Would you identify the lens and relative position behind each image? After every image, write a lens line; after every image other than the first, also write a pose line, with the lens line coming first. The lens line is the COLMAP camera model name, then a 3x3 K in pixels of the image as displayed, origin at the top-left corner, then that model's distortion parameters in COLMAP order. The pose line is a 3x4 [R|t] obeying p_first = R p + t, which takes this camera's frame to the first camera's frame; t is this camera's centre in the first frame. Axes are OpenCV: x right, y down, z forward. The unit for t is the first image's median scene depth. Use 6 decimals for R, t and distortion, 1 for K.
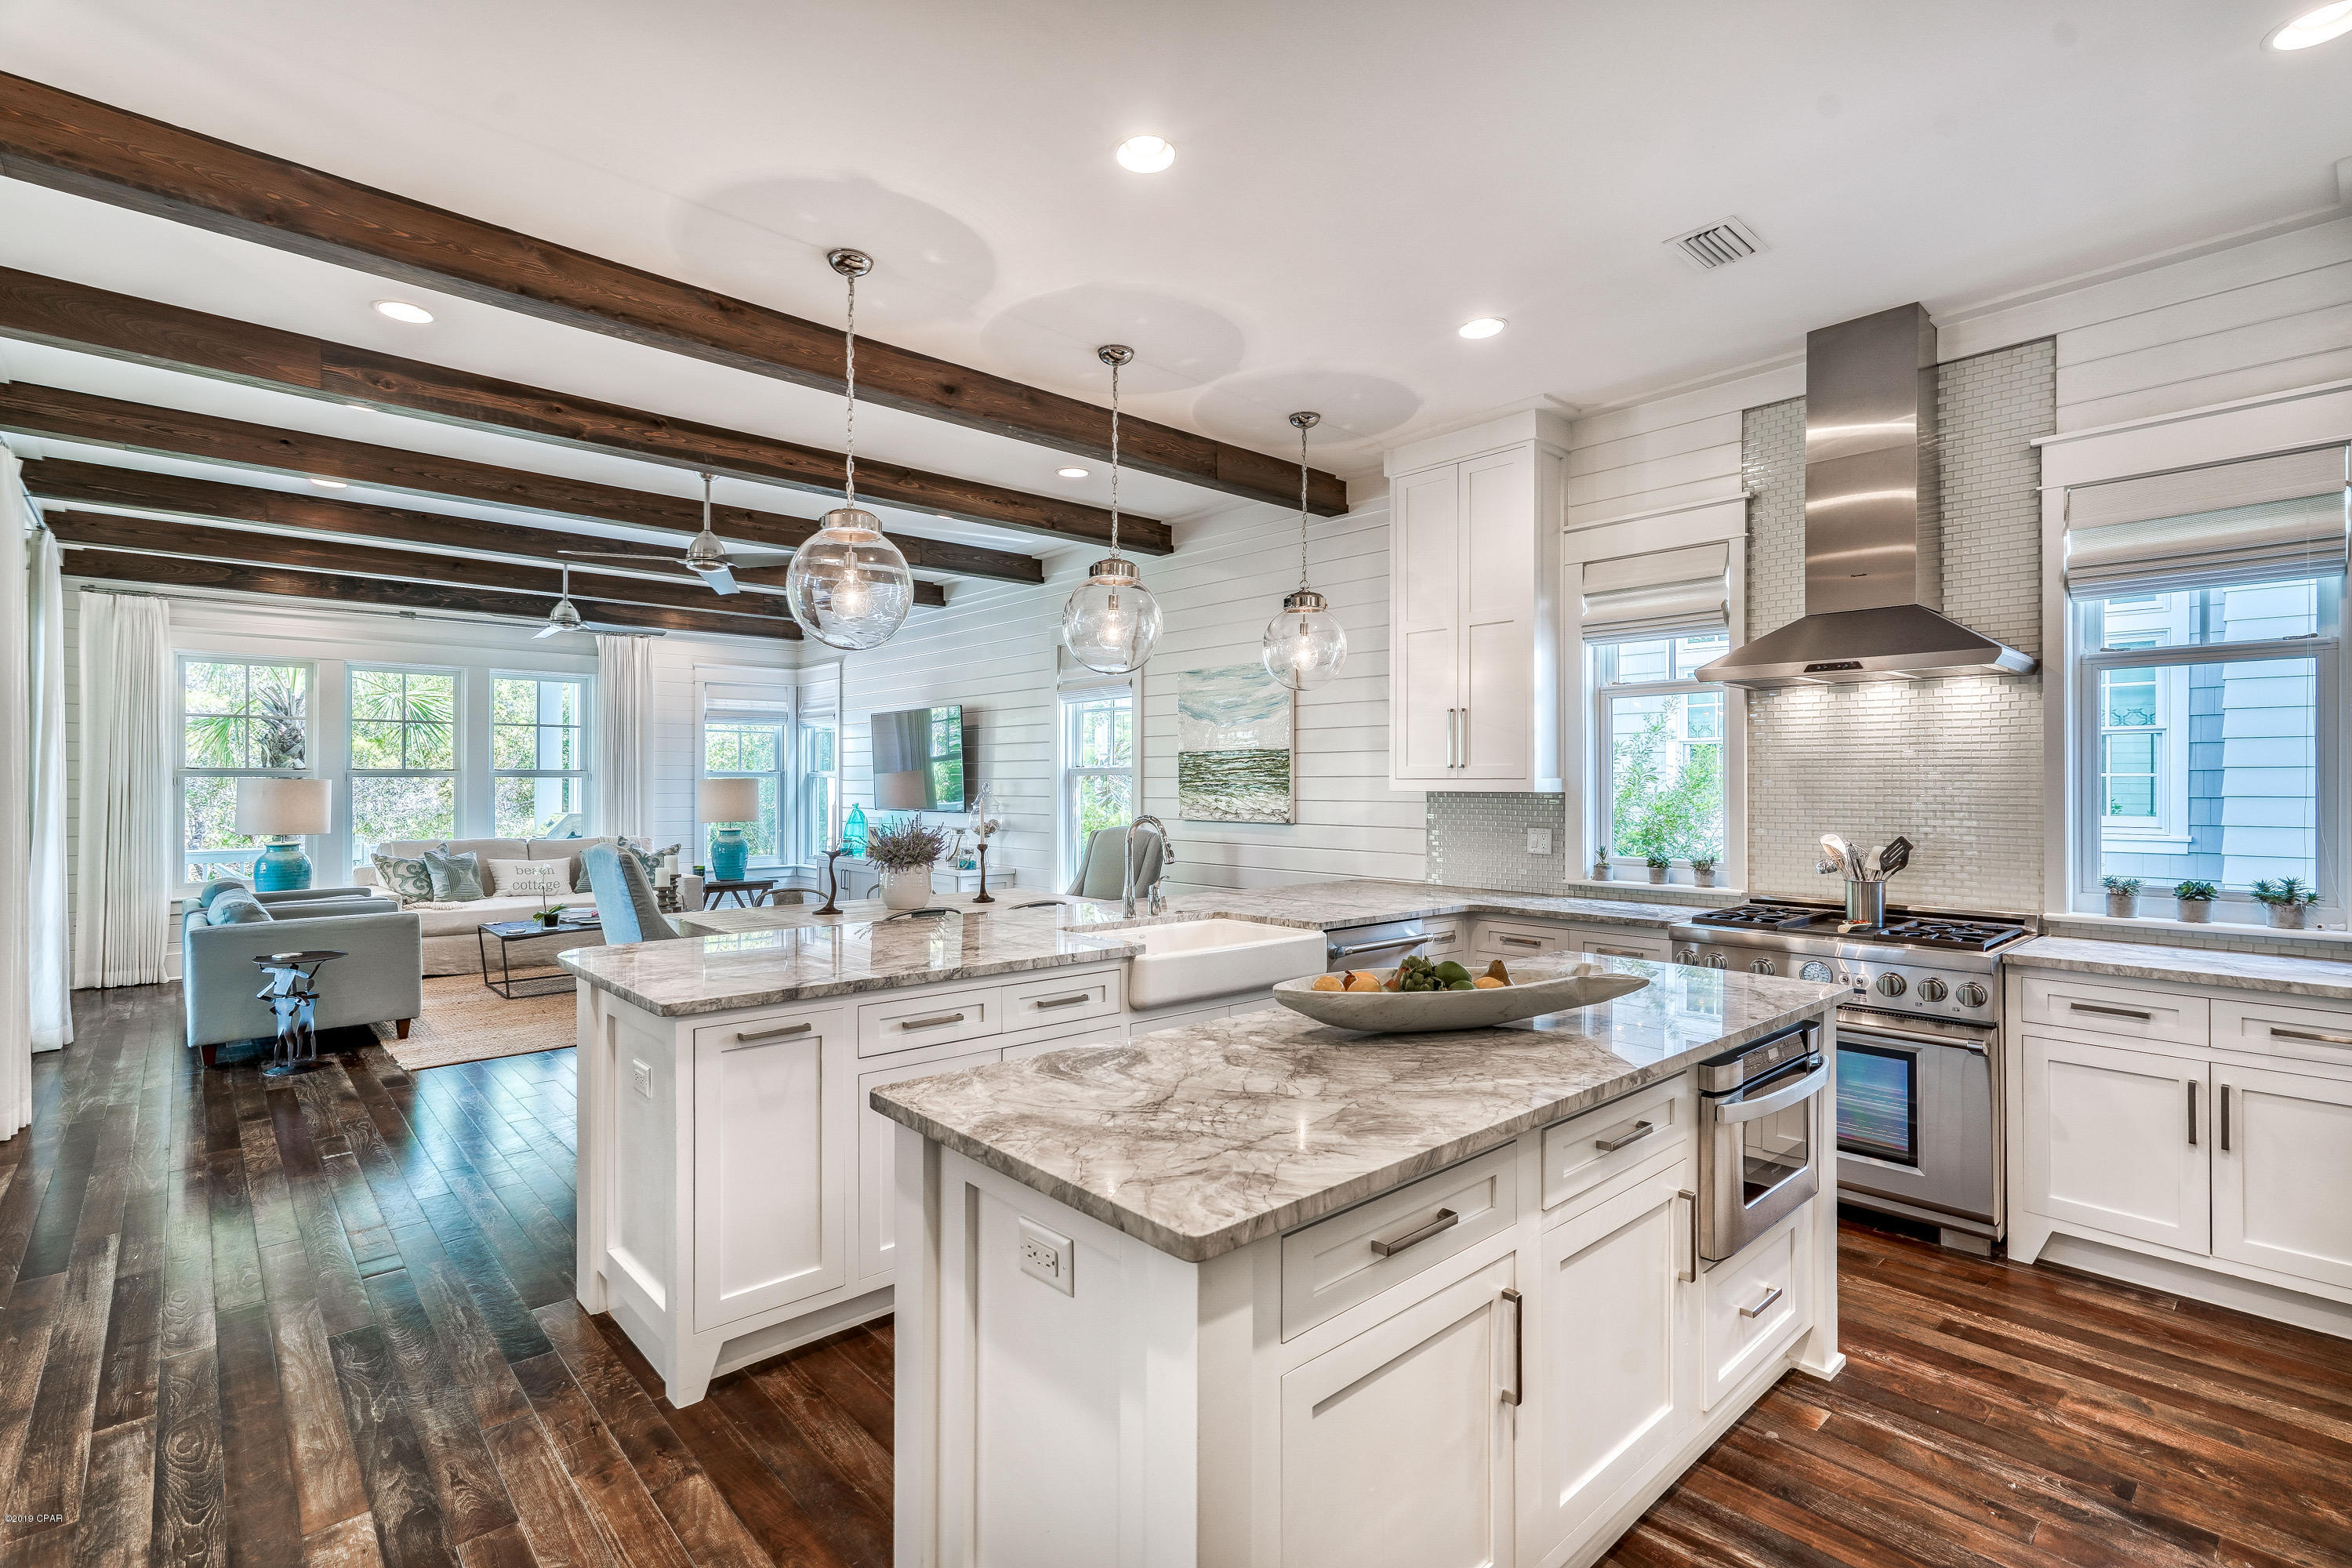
lens RADIAL K [[1104.6, 0, 1184.4], [0, 1104.6, 783.7], [0, 0, 1]] dist [0.008343, 0.006309]
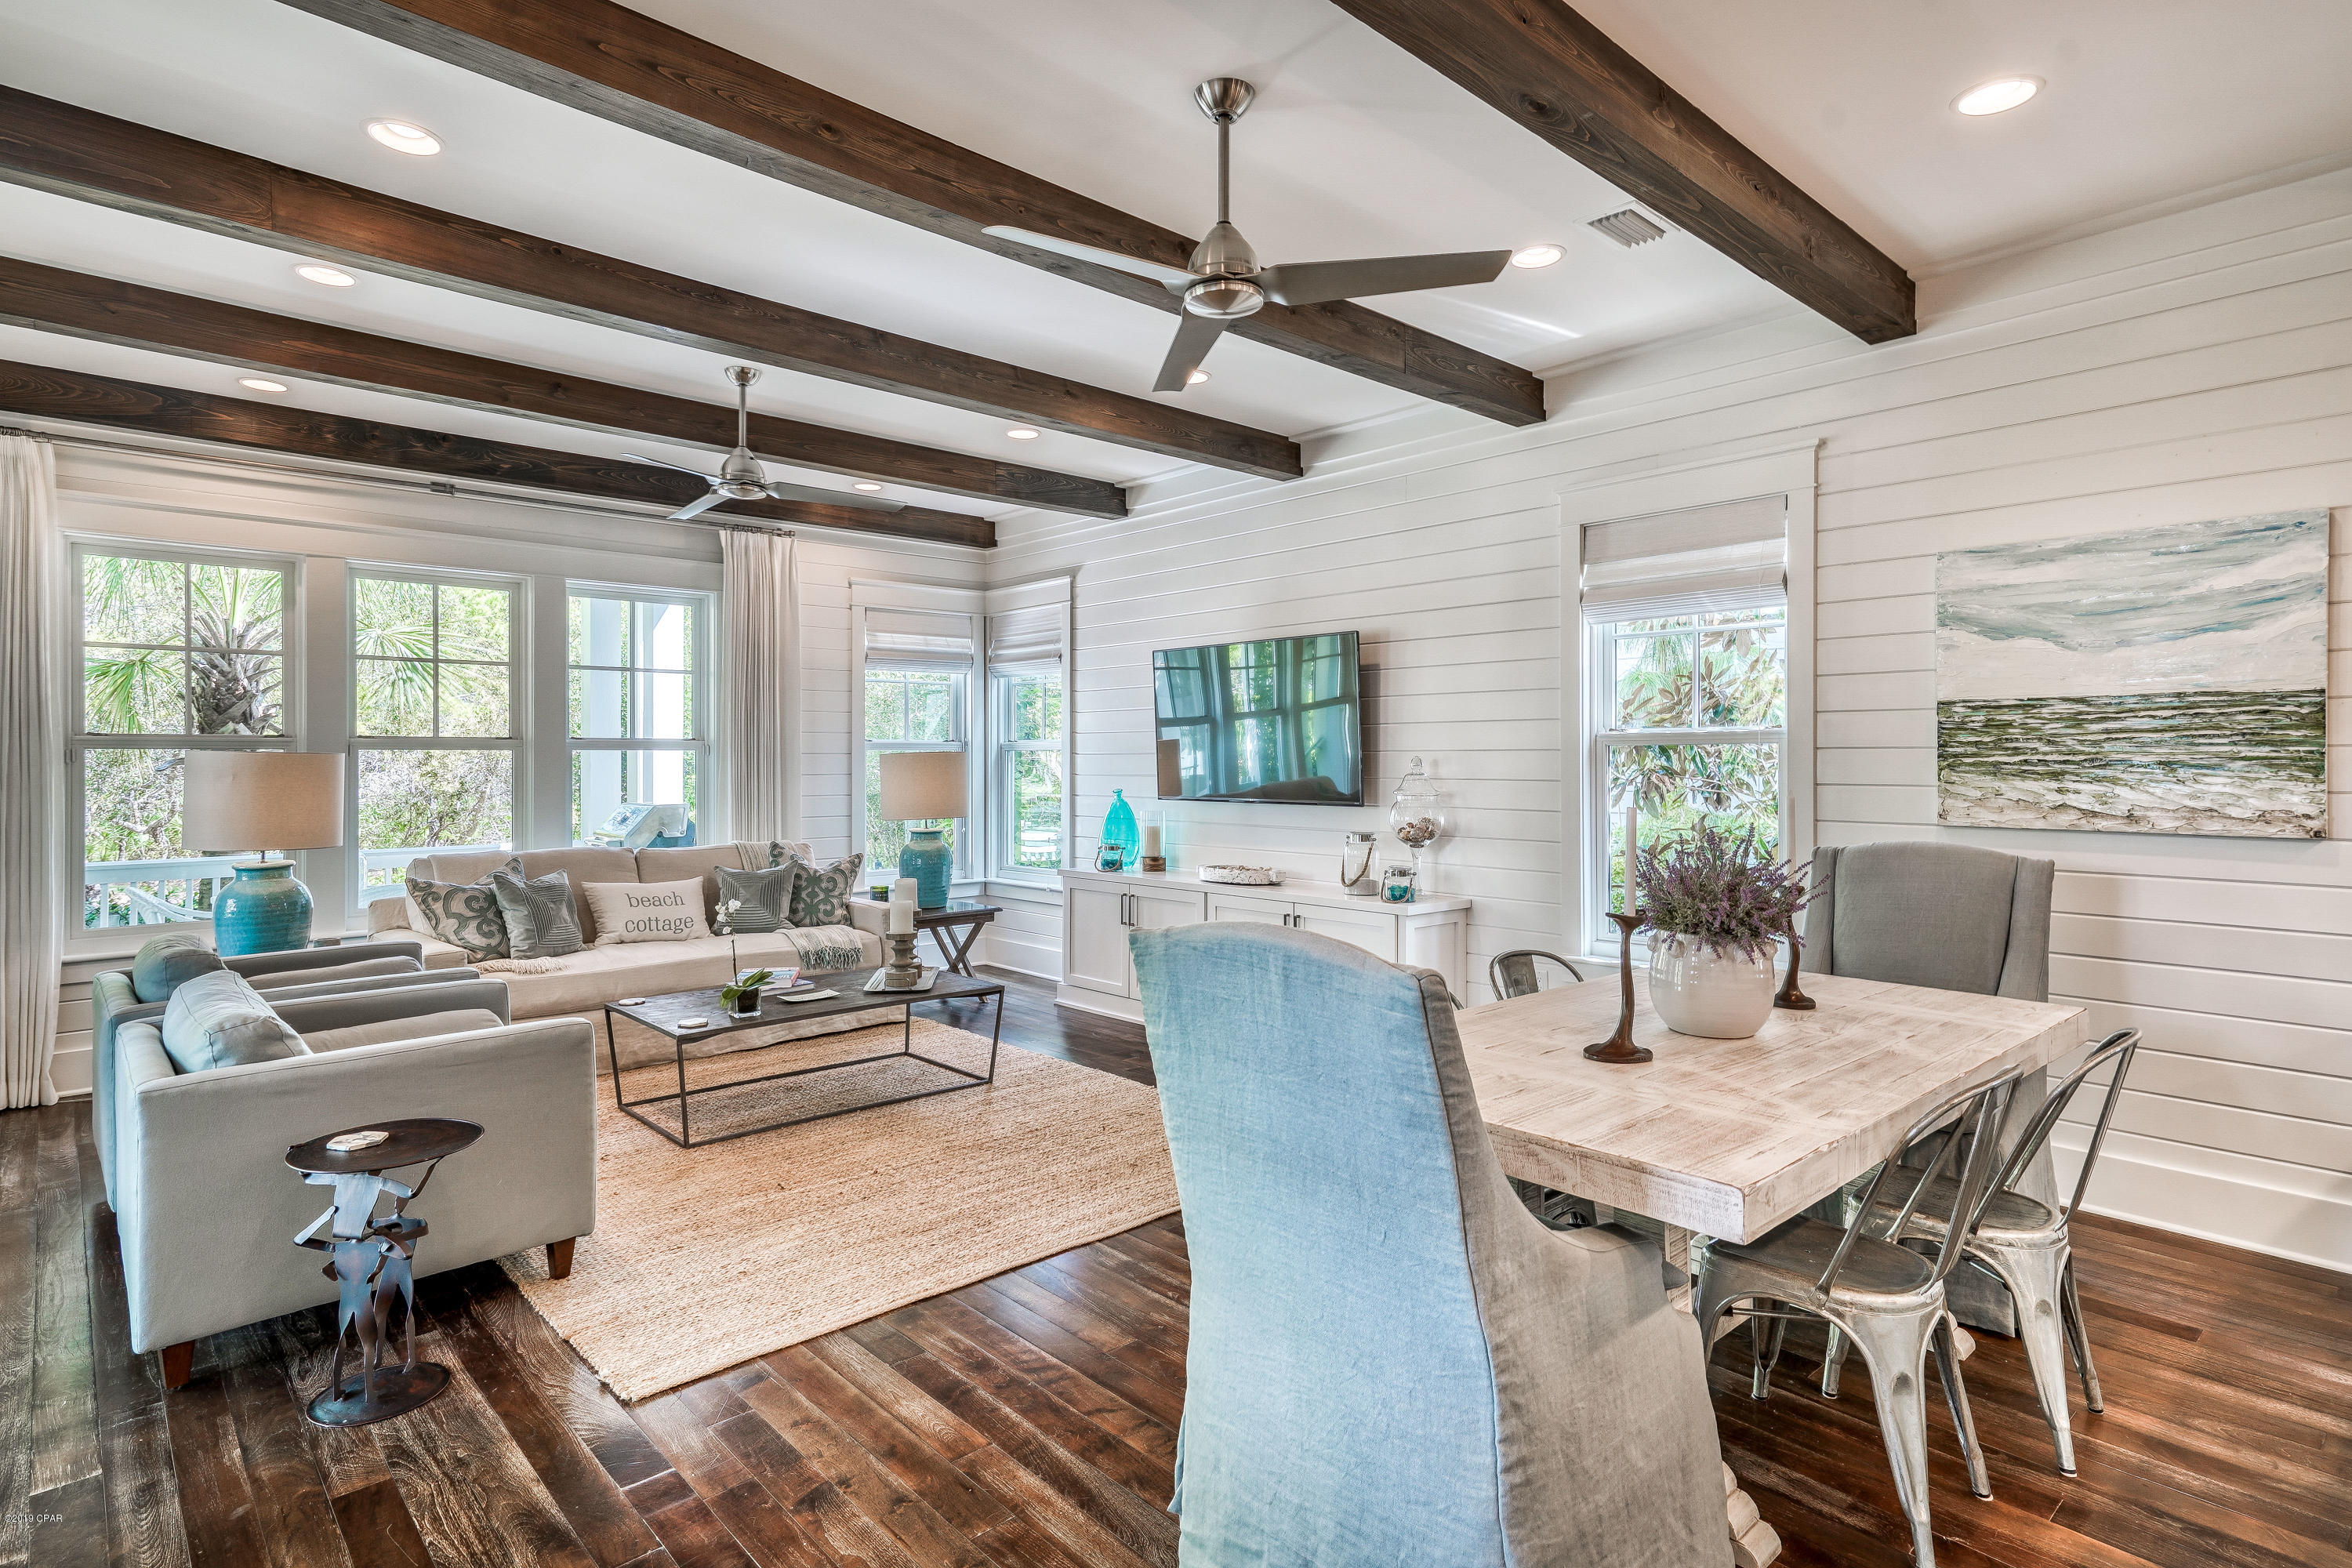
lens RADIAL K [[1235.4, 0, 1187.9], [0, 1235.4, 768.3], [0, 0, 1]] dist [0.027653, 0.002105]
pose [[0.999985, 0.000314, 0.005471, -0.315105], [-0.000341, 0.999988, 0.004934, 0.001113], [-0.005469, -0.004936, 0.999973, 0.328726]]
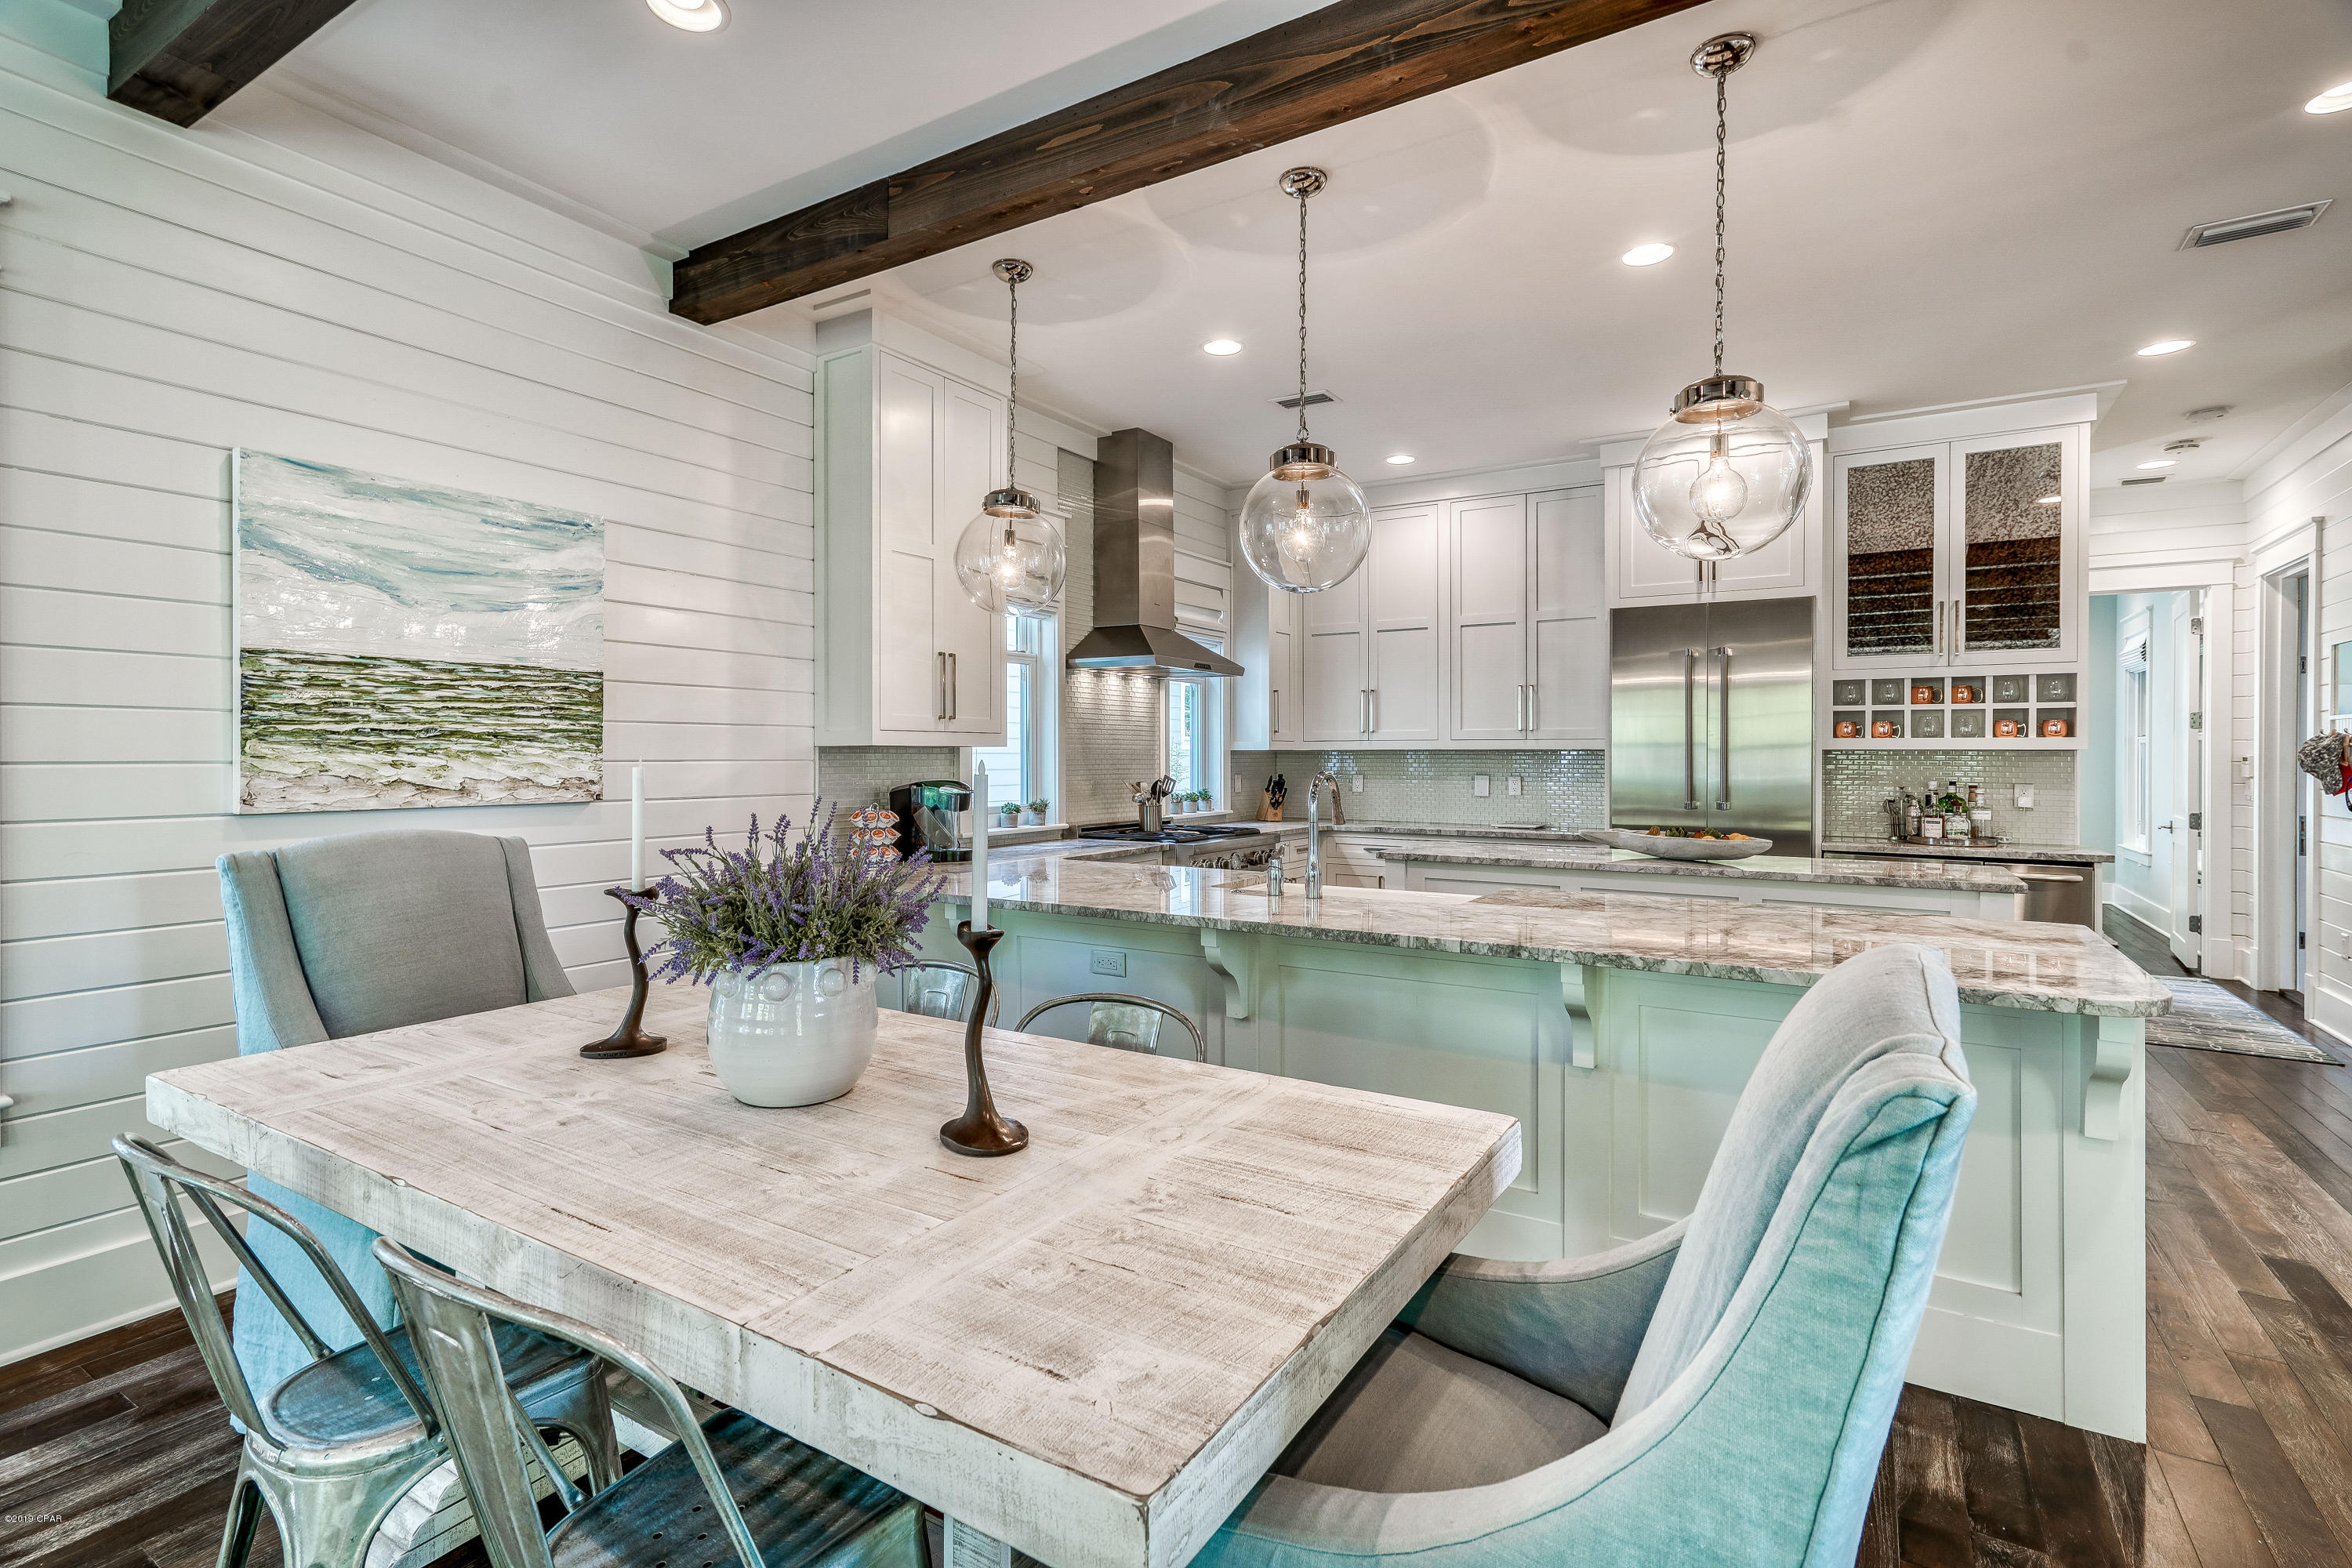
lens RADIAL K [[1104.6, 0, 1122.5], [0, 1104.6, 749.4], [0, 0, 1]] dist [0.008343, 0.006309]
pose [[-0.242046, -0.000163, 0.970265, -0.400473], [-0.005826, 0.999982, -0.001285, 0.006021], [-0.970247, -0.005964, -0.242042, 0.660601]]
